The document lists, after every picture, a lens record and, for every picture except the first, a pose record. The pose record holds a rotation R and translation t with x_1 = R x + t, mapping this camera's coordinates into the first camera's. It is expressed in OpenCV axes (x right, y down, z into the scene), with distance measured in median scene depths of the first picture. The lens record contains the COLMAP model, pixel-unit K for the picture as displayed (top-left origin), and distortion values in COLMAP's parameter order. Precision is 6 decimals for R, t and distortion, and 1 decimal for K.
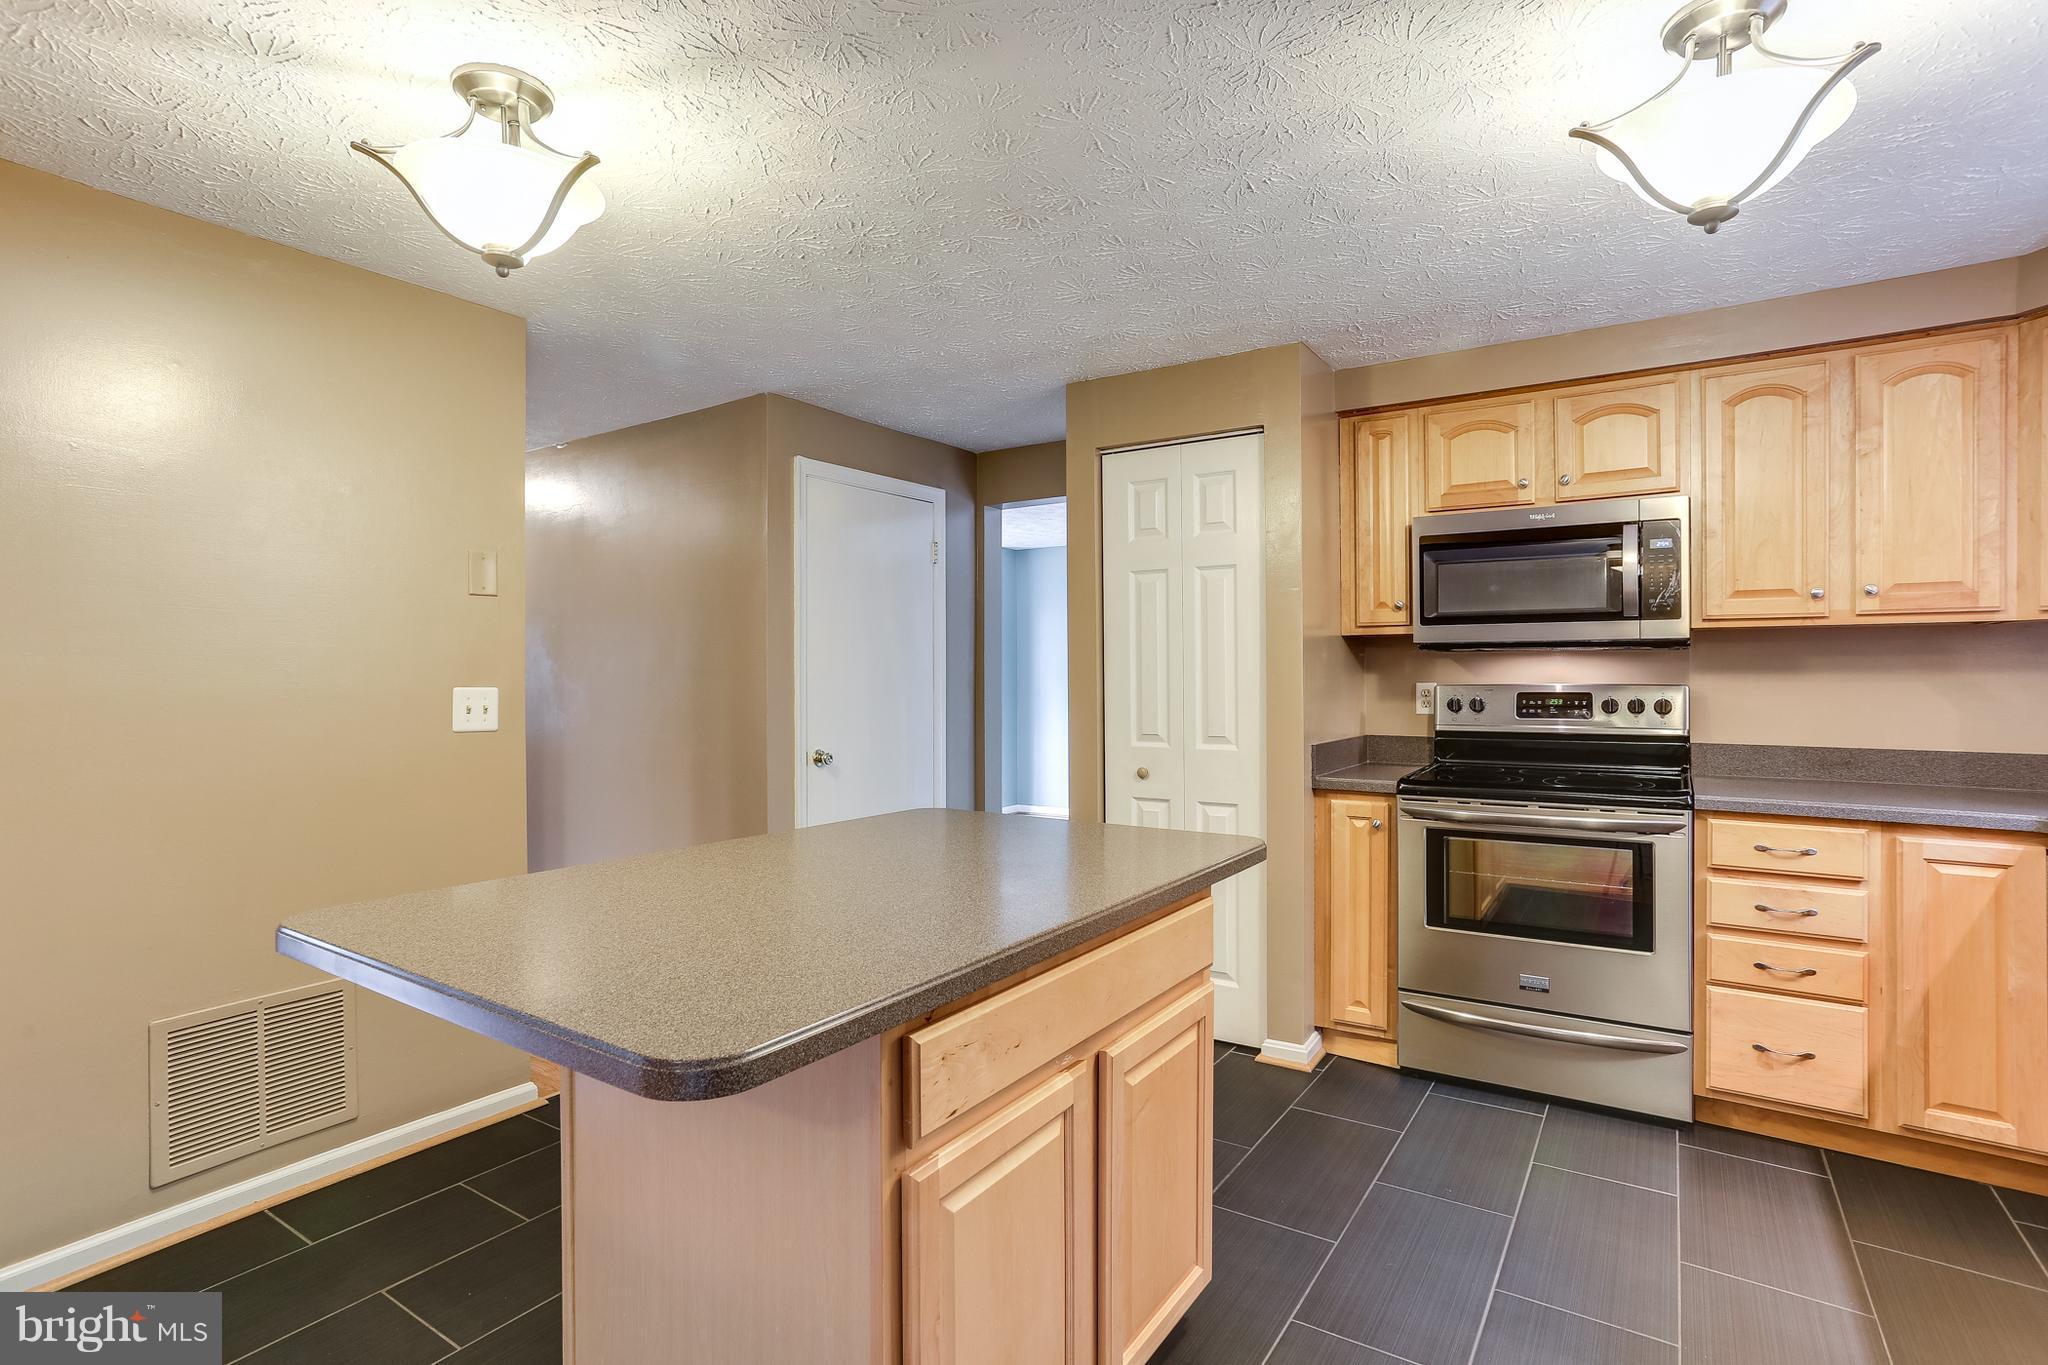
lens RADIAL K [[1005.1, 0, 1065.7], [0, 1005.1, 666.1], [0, 0, 1]] dist [-0.026929, 0.017409]
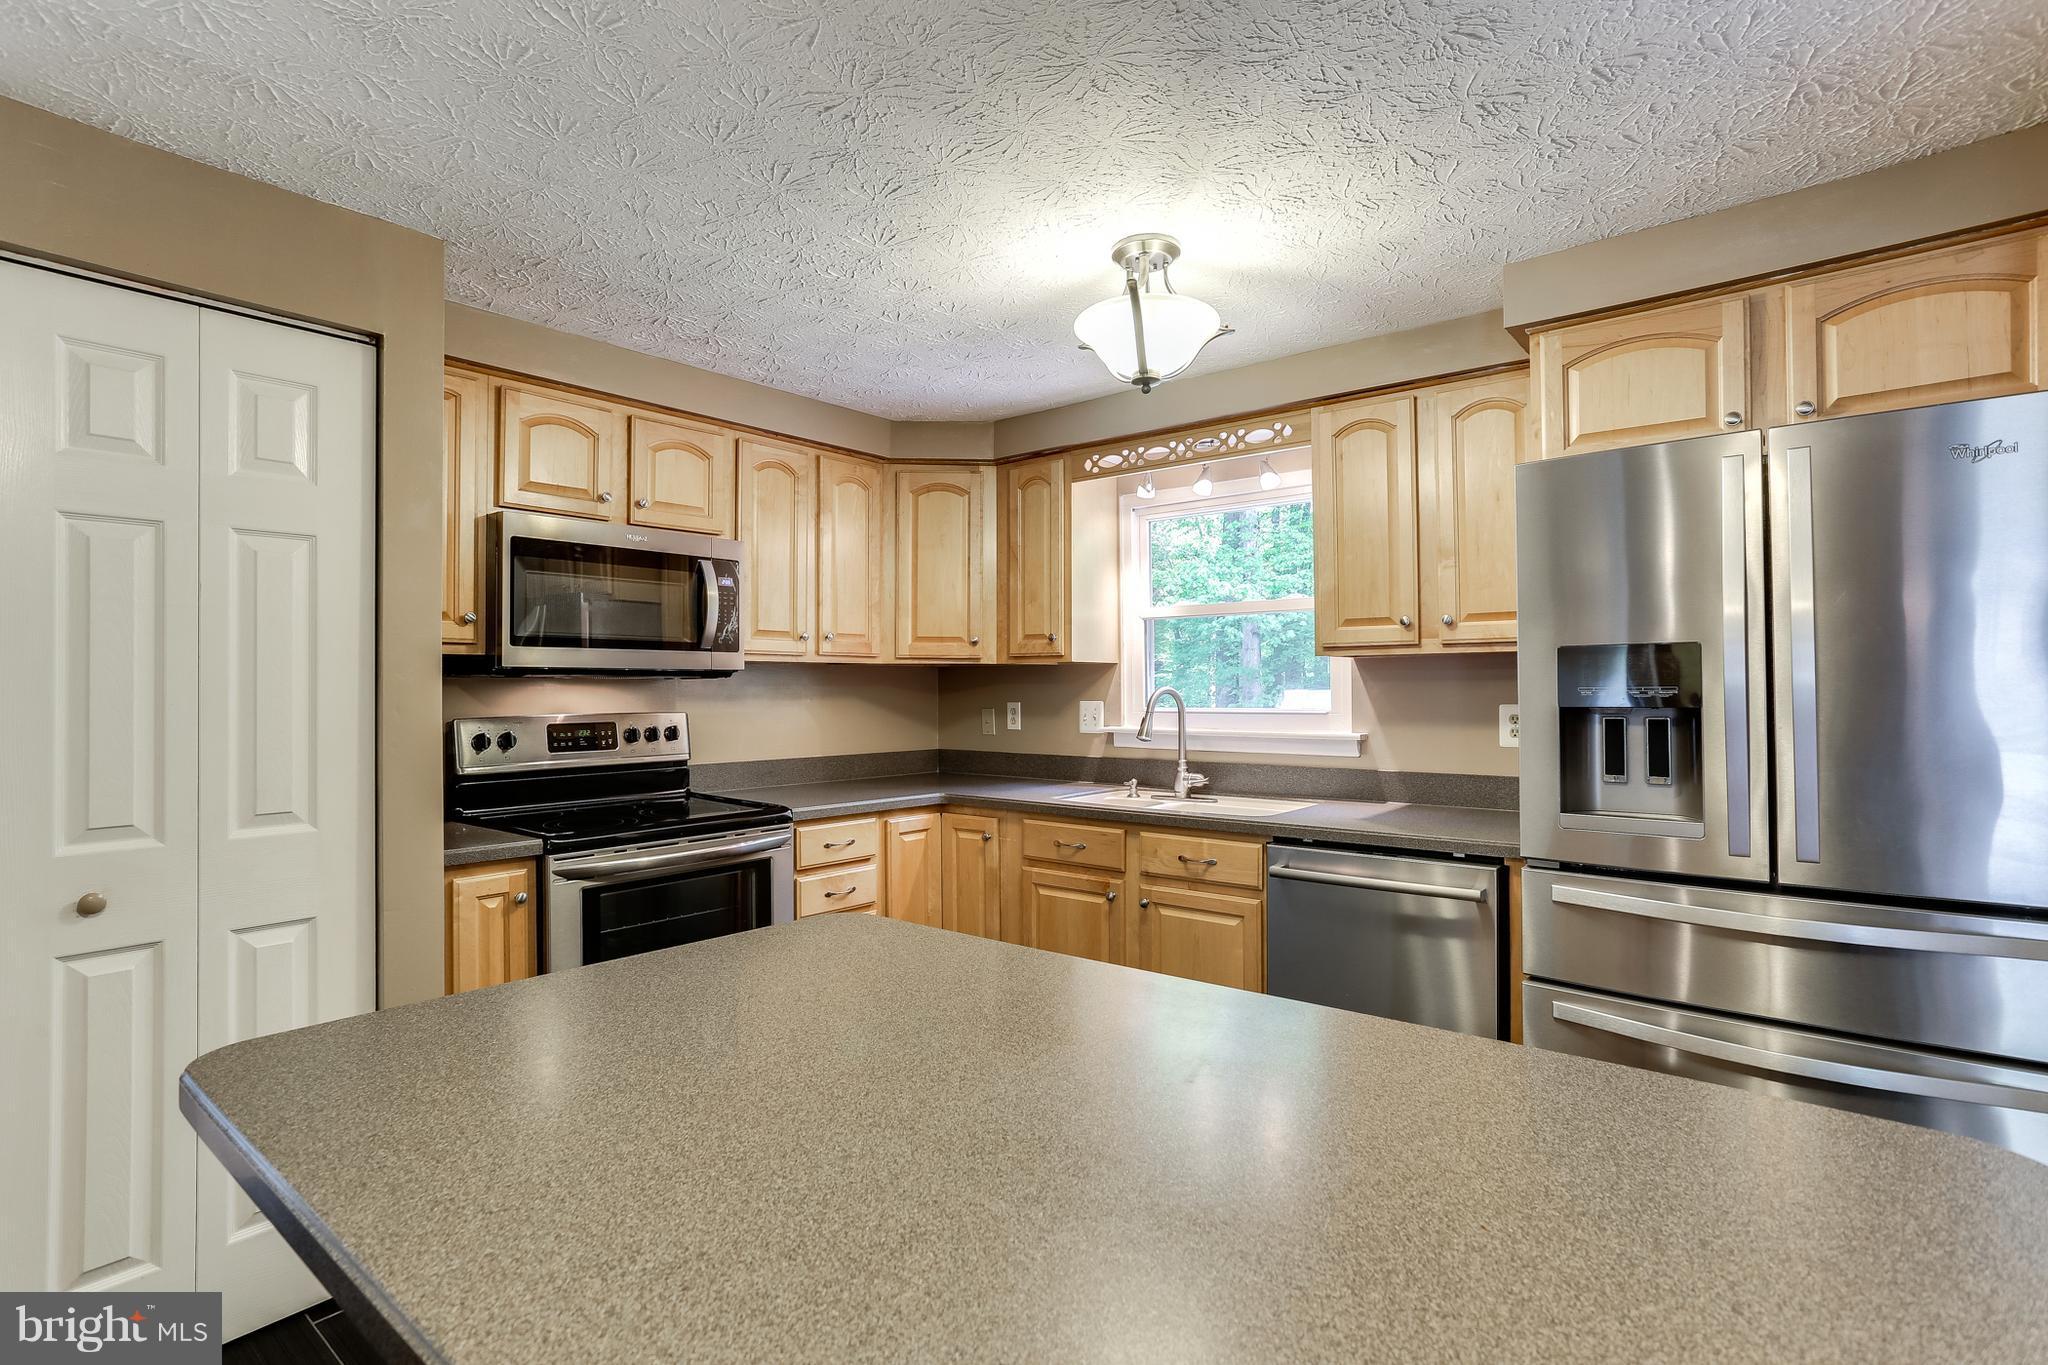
lens RADIAL K [[1005.1, 0, 986.0], [0, 1005.1, 673.9], [0, 0, 1]] dist [-0.026929, 0.017409]
pose [[0.149833, 0.016915, 0.988567, -0.430829], [-0.003704, 0.999856, -0.016546, -0.006304], [-0.988704, -0.001182, 0.149874, 0.551441]]
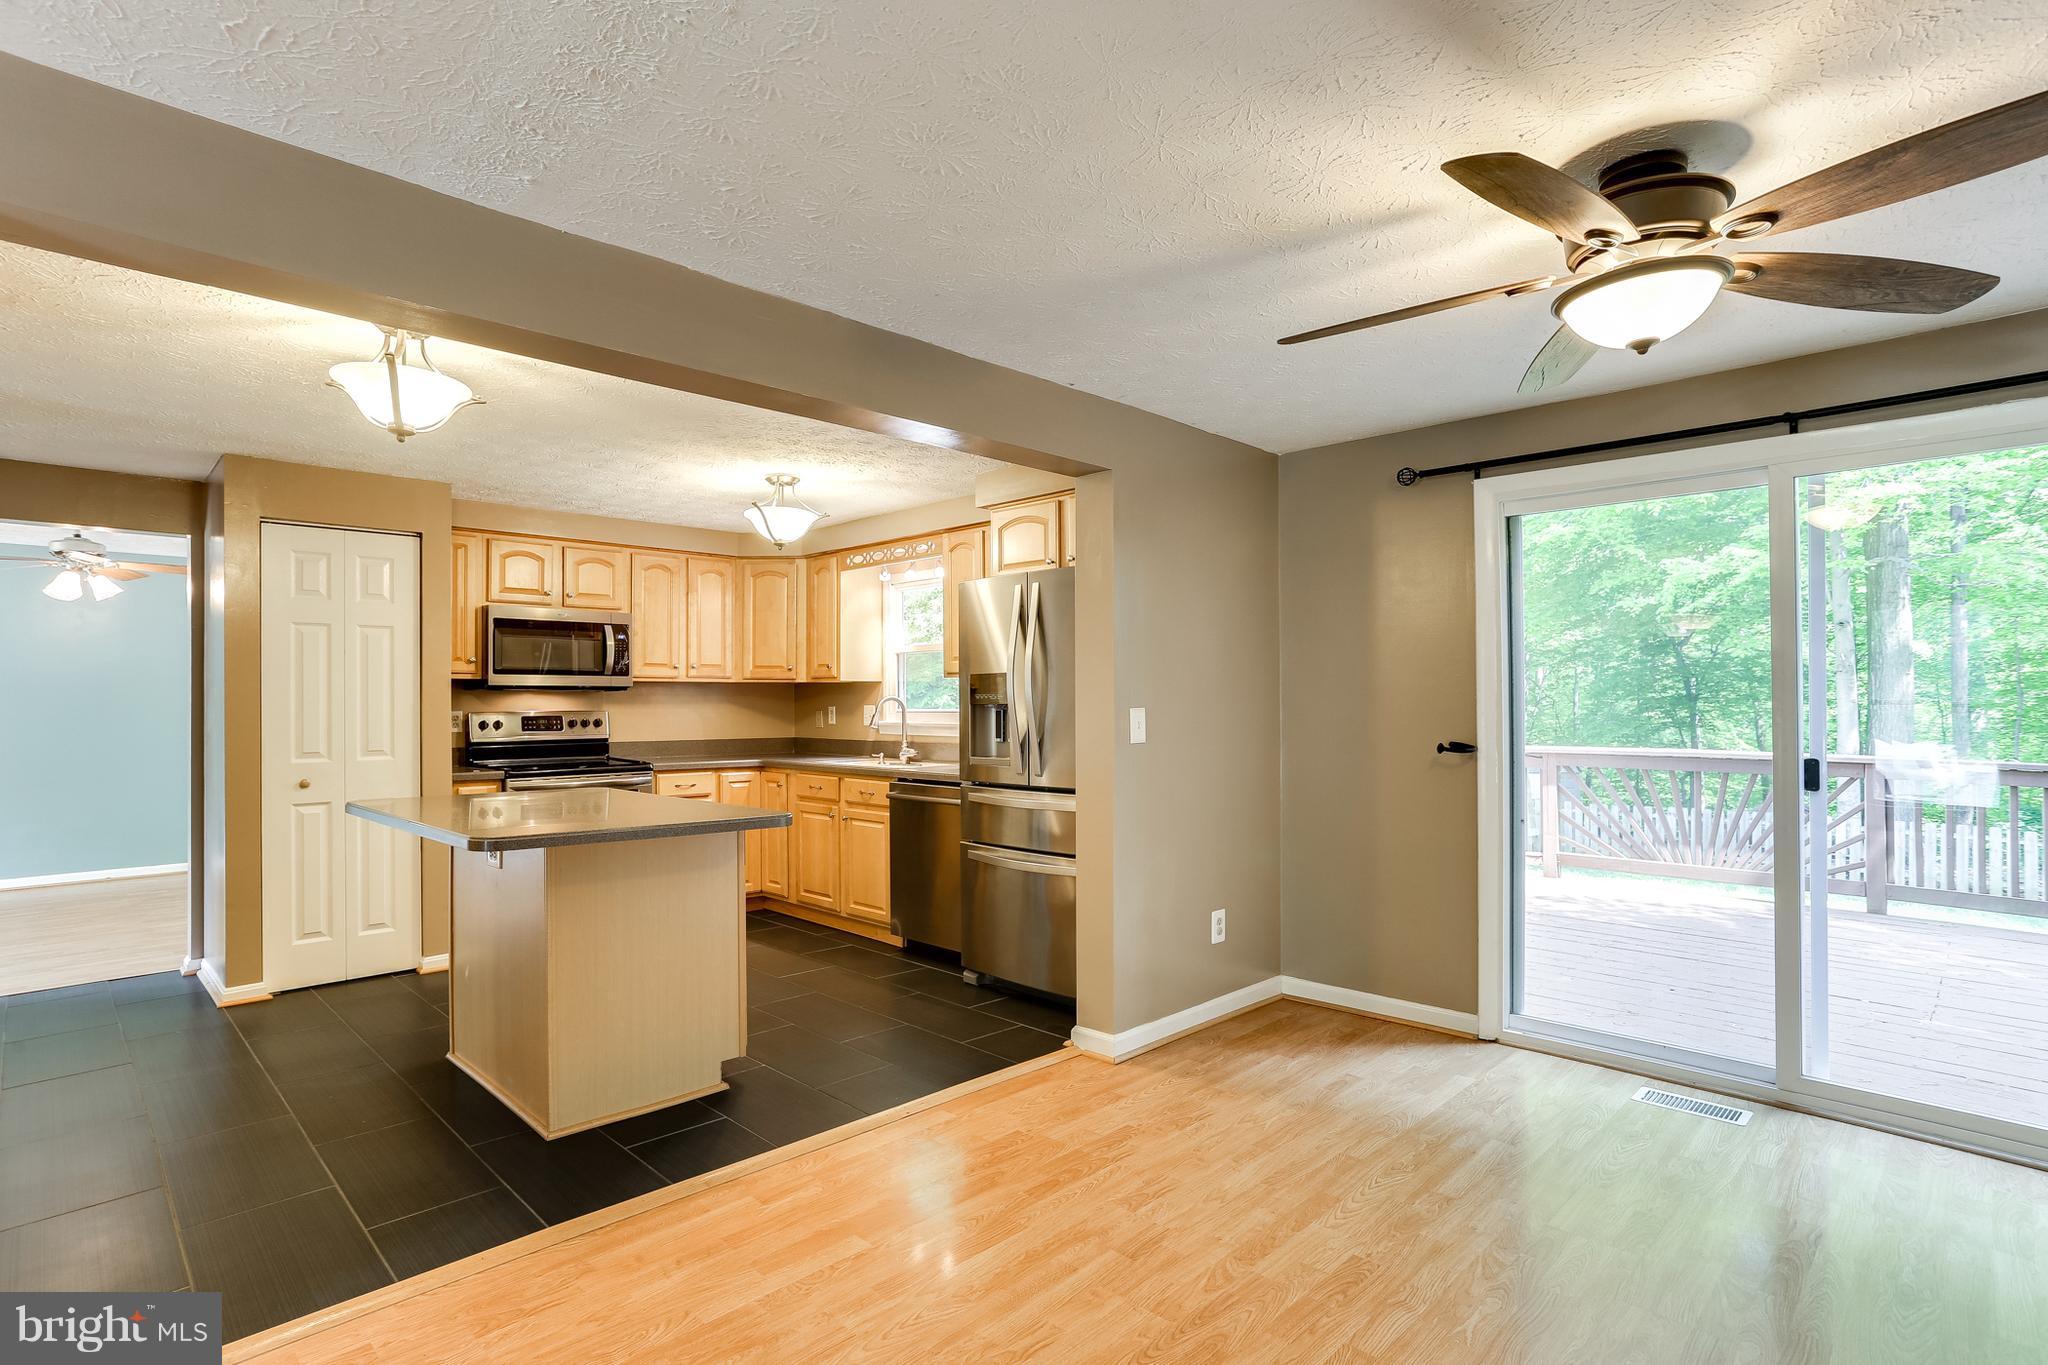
lens RADIAL K [[1005.1, 0, 986.2], [0, 1005.1, 696.2], [0, 0, 1]] dist [-0.026929, 0.017409]
pose [[0.237244, 0.009828, 0.971400, -1.098916], [-0.003423, 0.999951, -0.009281, 0.006942], [-0.971444, -0.001123, 0.237266, -0.142048]]
